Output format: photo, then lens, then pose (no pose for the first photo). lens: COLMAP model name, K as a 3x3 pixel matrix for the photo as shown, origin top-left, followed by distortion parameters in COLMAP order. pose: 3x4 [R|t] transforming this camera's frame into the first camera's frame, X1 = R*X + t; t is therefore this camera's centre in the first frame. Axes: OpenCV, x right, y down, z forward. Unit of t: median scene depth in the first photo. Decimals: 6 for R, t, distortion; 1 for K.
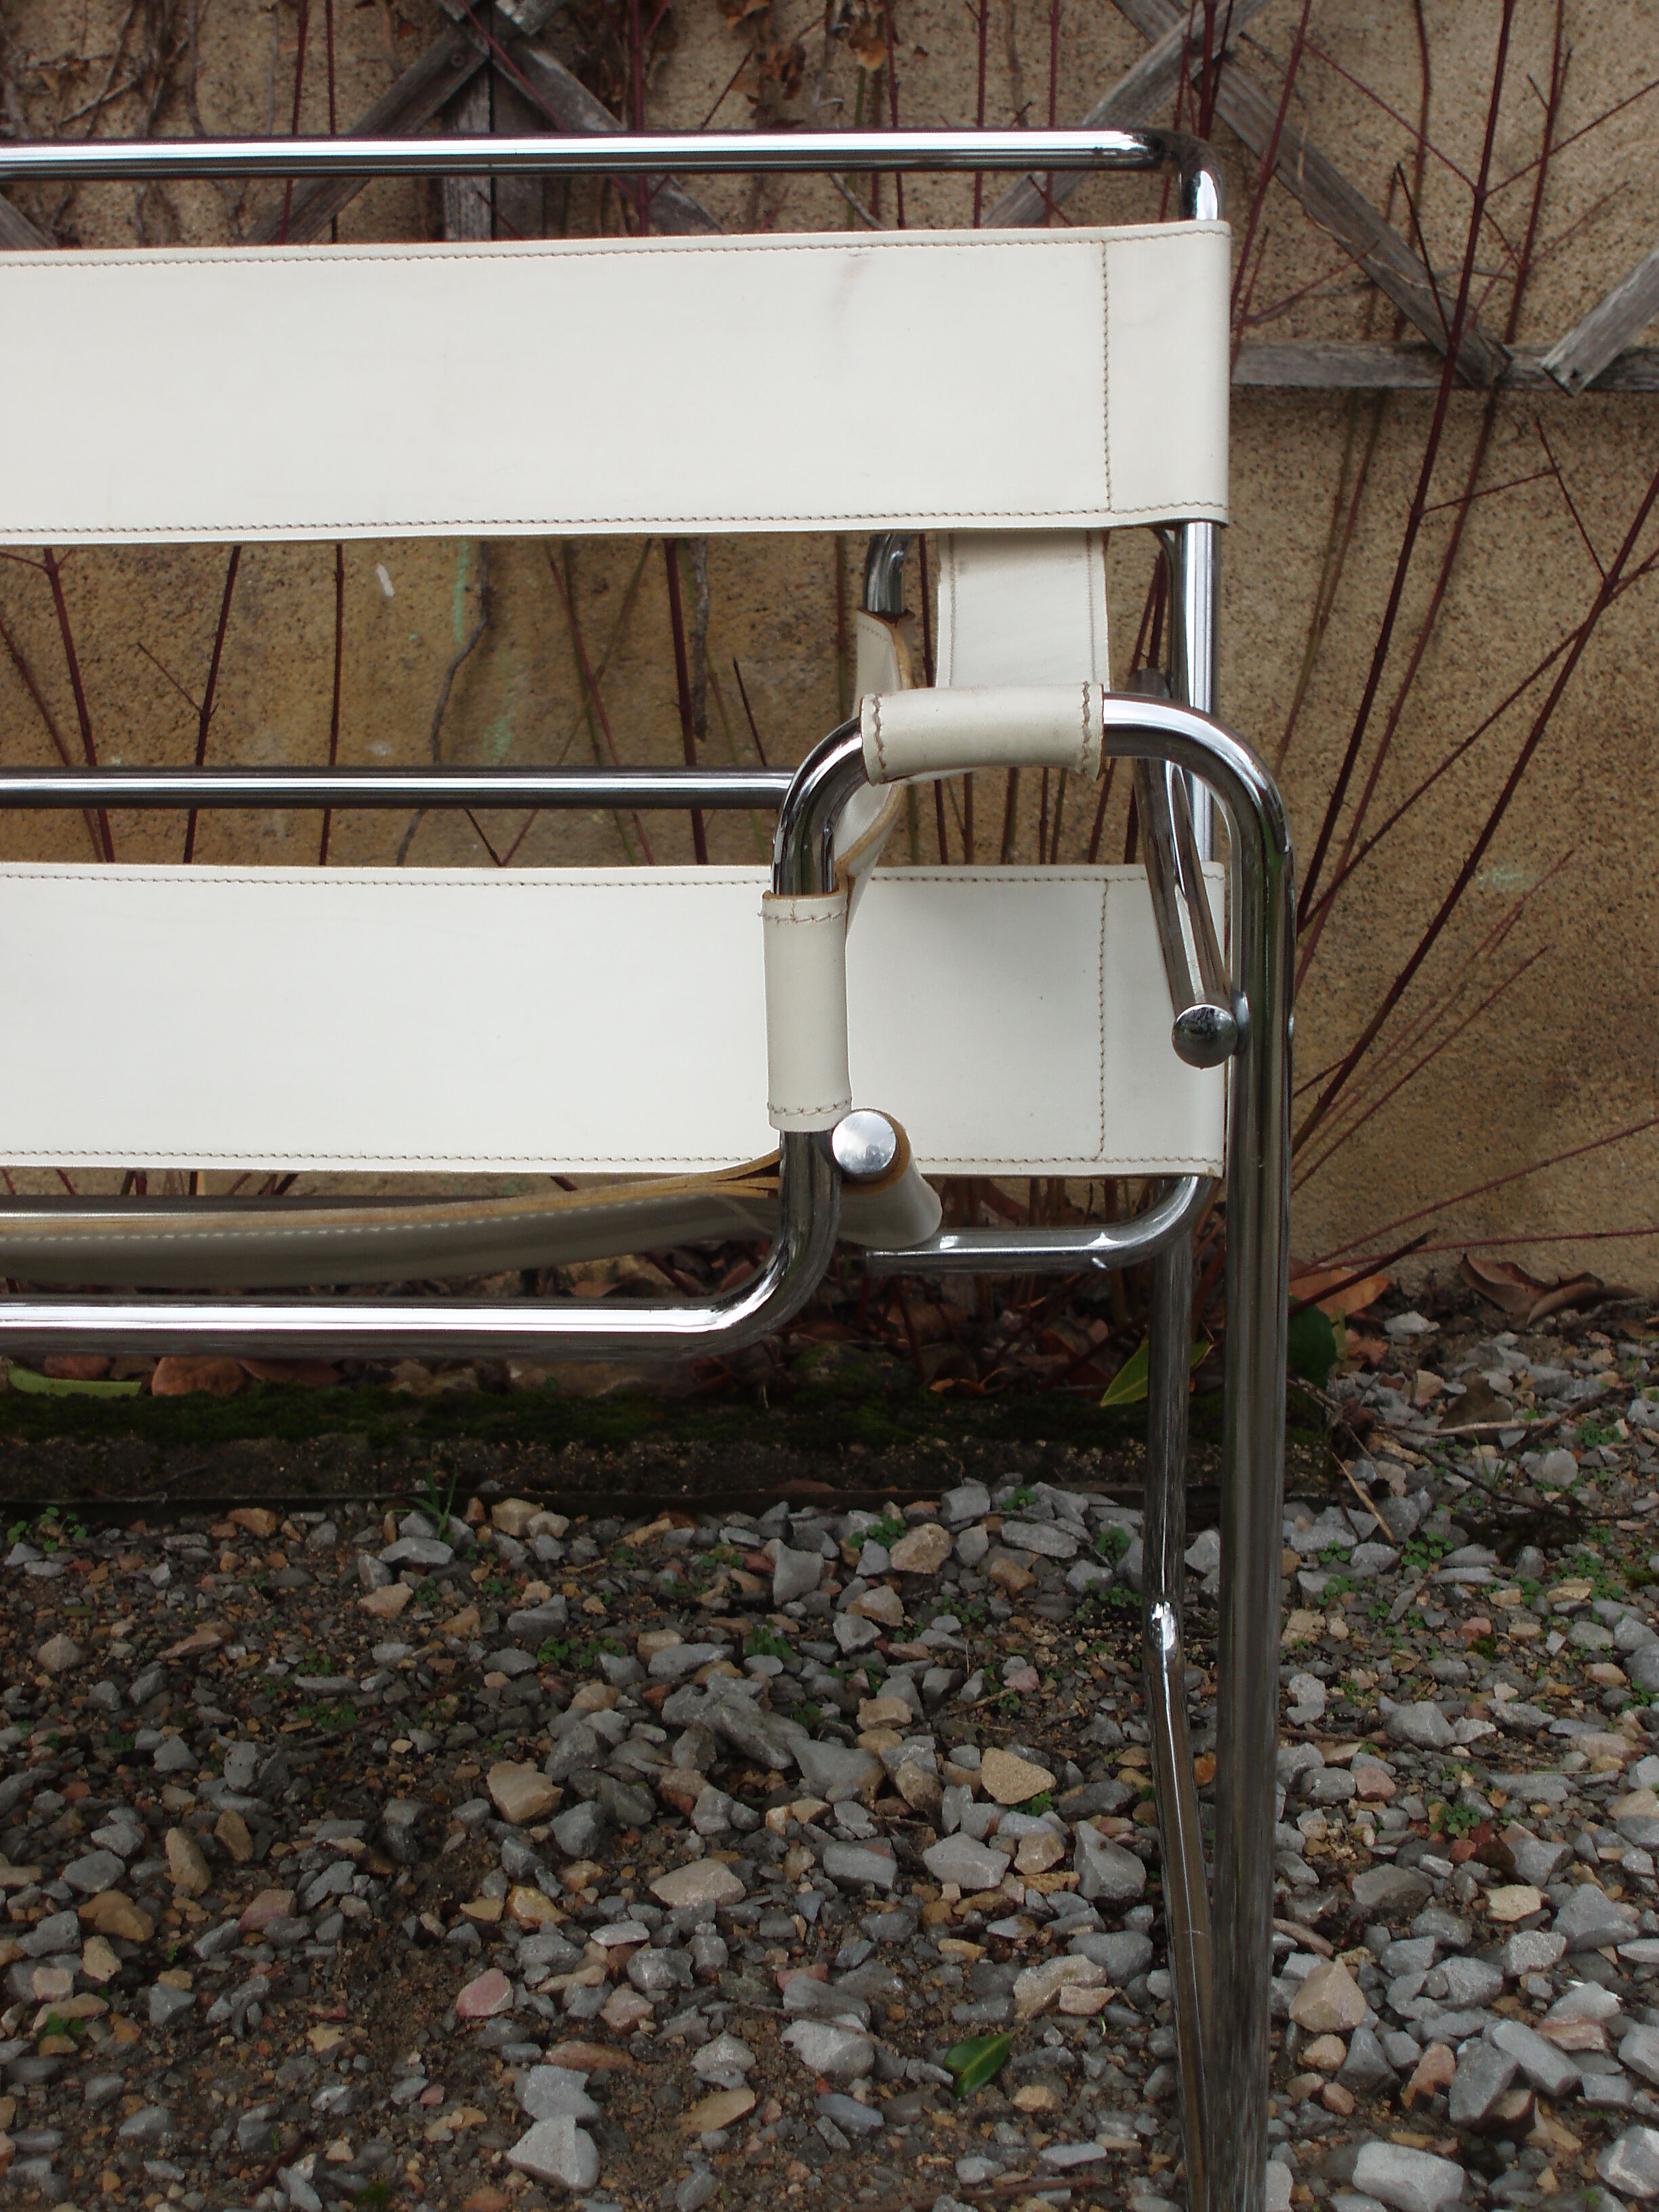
lens RADIAL K [[4112.3, 0, 840.8], [0, 4112.3, 1122.5], [0, 0, 1]] dist [-0.077522, 0.000000]
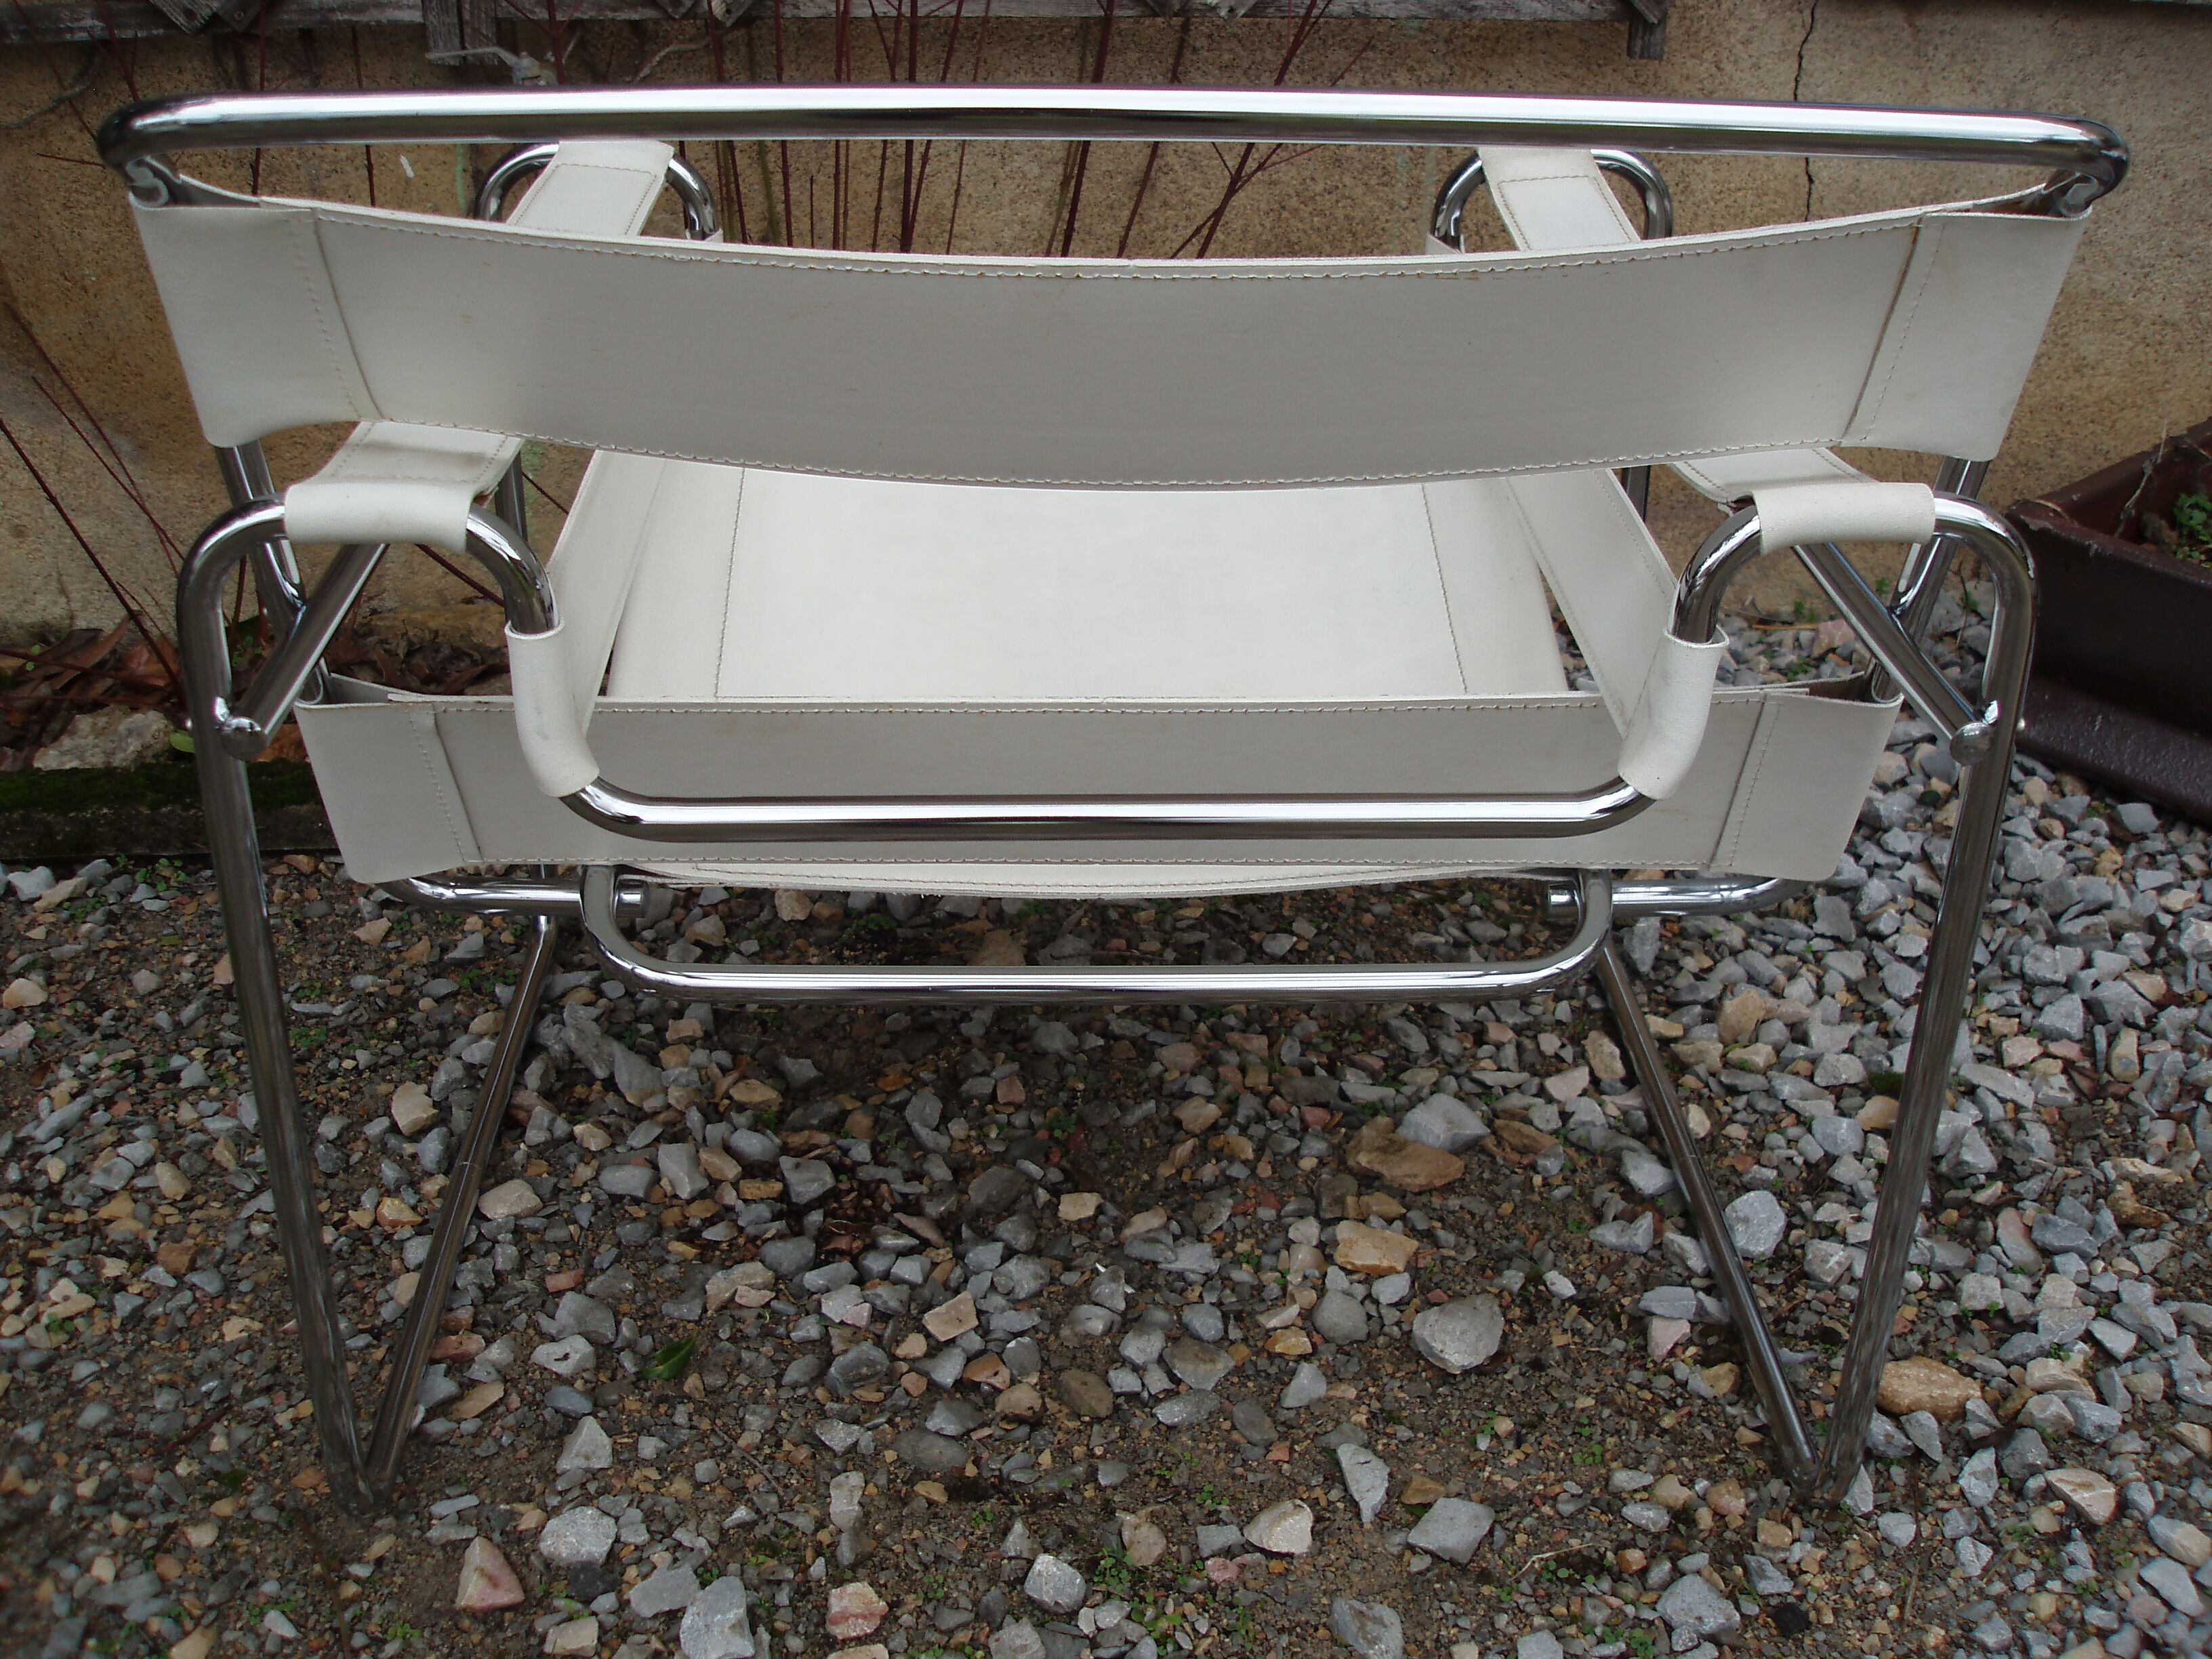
lens RADIAL K [[2485.7, 0, 1089.1], [0, 2485.7, 811.8], [0, 0, 1]] dist [-0.157897, 0.000000]
pose [[0.999887, -0.014095, 0.005203, 0.142870], [0.012658, 0.976805, 0.213757, -0.110291], [-0.008095, -0.213667, 0.976873, 0.159798]]
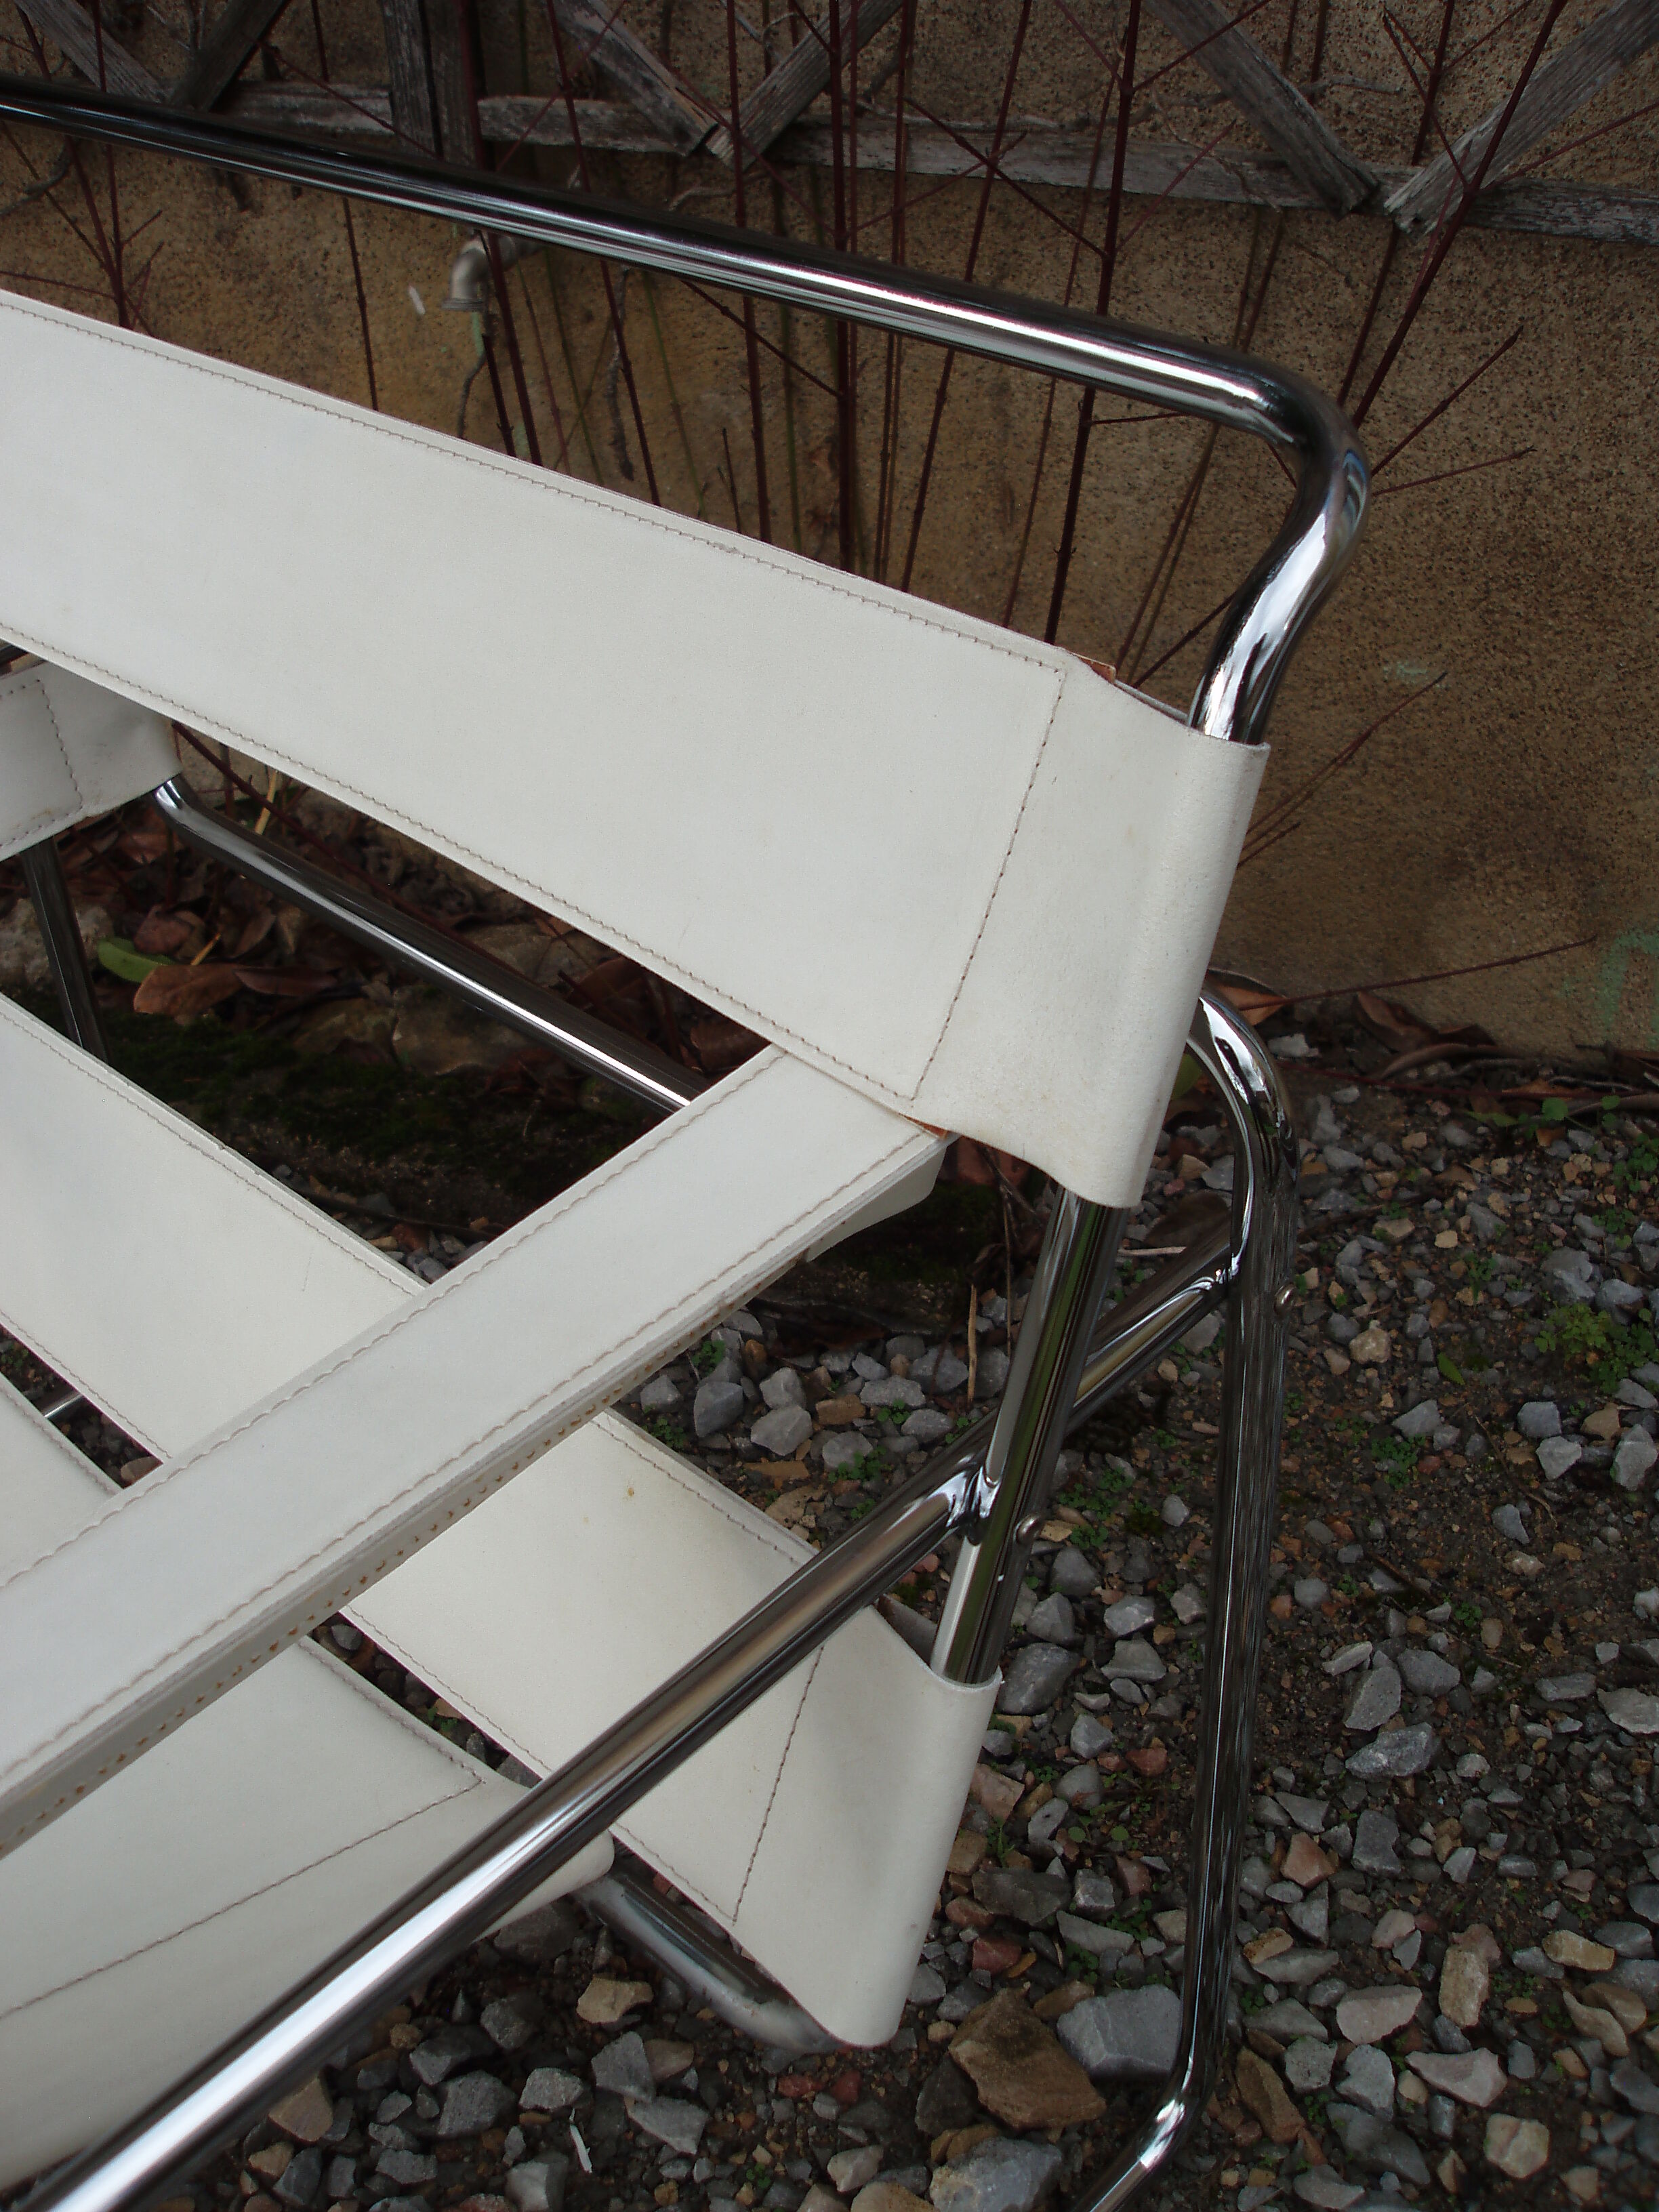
lens RADIAL K [[2485.7, 0, 826.8], [0, 2485.7, 1135.9], [0, 0, 1]] dist [-0.157897, 0.000000]
pose [[0.909610, 0.207519, -0.359925, 0.342236], [-0.057149, 0.920583, 0.386343, -0.225352], [0.411515, -0.330852, 0.849231, 0.488159]]
